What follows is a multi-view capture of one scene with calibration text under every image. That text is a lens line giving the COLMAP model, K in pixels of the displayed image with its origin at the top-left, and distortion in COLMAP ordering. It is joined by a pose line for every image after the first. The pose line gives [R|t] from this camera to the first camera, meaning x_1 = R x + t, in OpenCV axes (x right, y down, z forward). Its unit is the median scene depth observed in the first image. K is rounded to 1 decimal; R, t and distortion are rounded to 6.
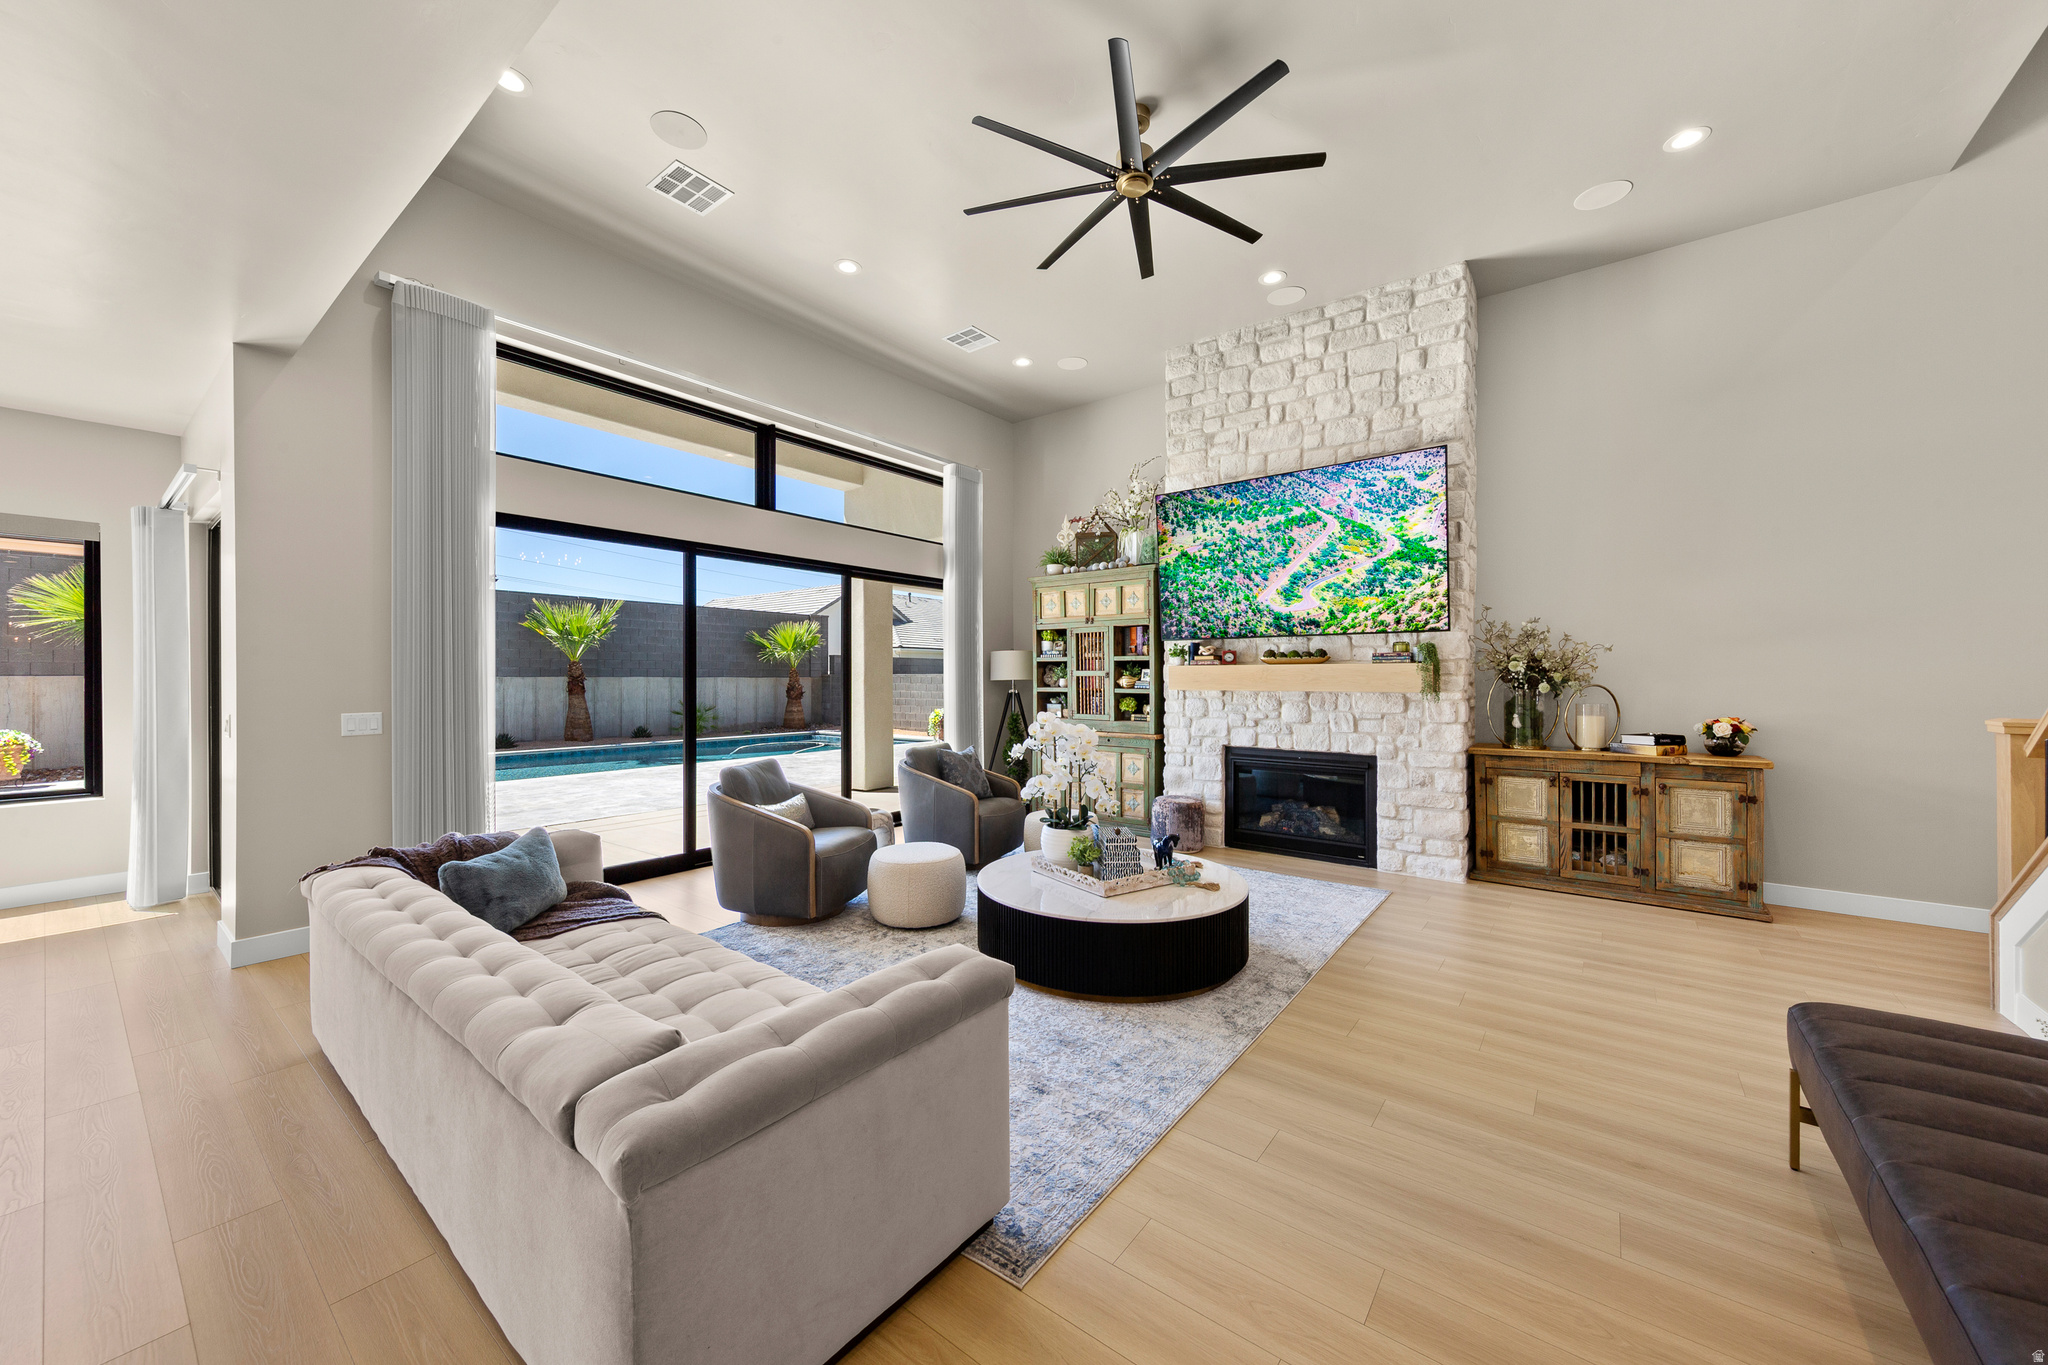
lens RADIAL K [[749.9, 0, 1024.0], [0, 749.9, 682.5], [0, 0, 1]] dist [0.000071, 0.000002]
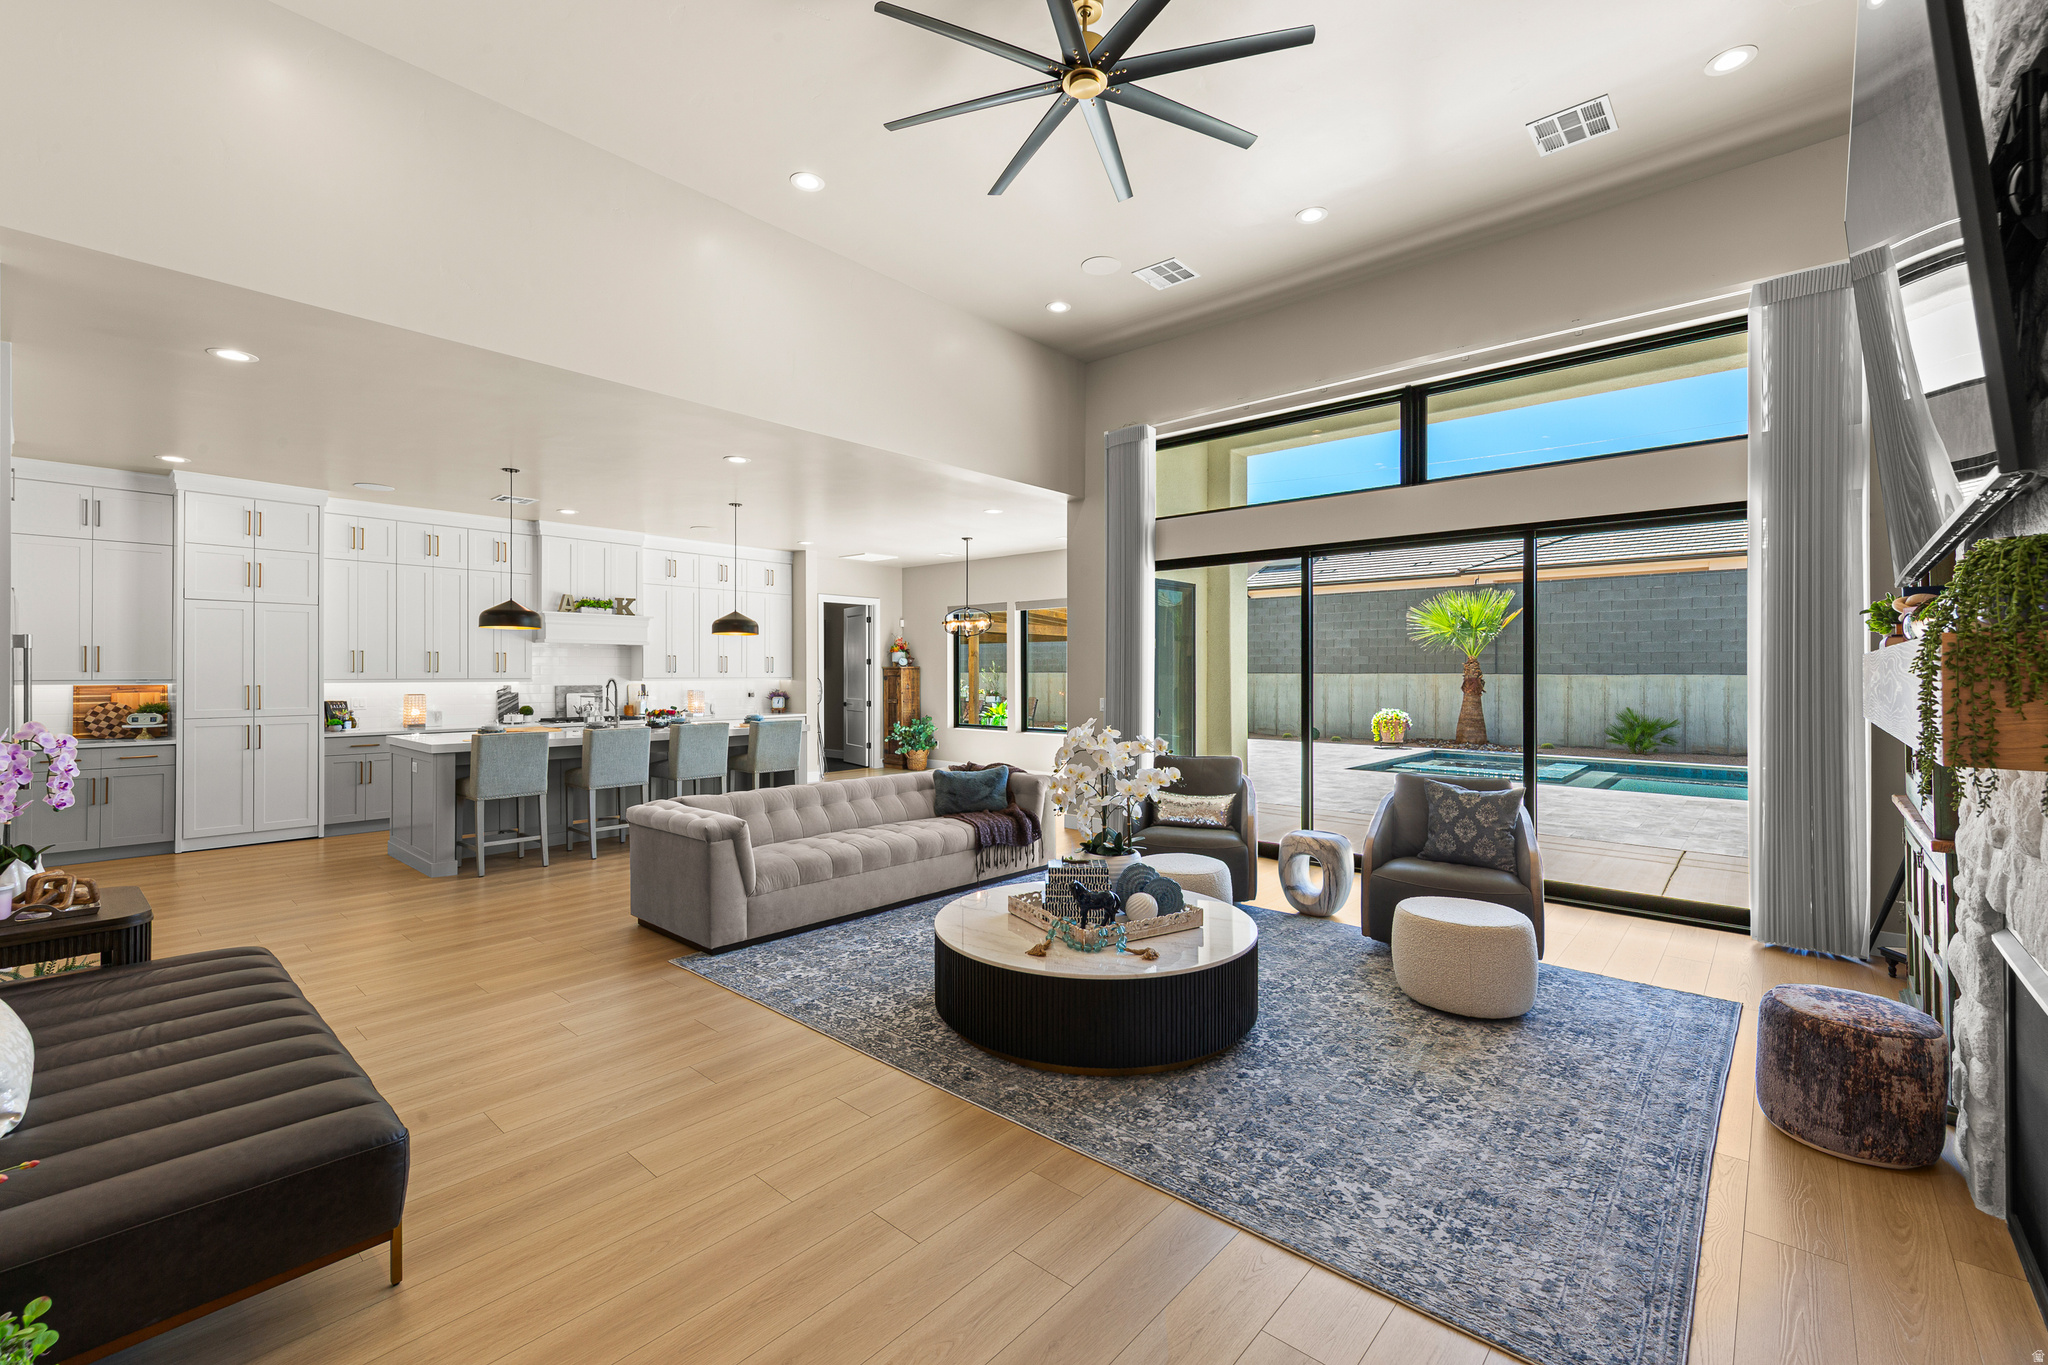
lens RADIAL K [[860.4, 0, 1024.0], [0, 860.4, 682.5], [0, 0, 1]] dist [0.000187, 0.000081]
pose [[-0.077779, 0.010062, -0.996920, 0.674568], [-0.005775, 0.999928, 0.010543, -0.009489], [0.996954, 0.006577, -0.077715, 0.626410]]
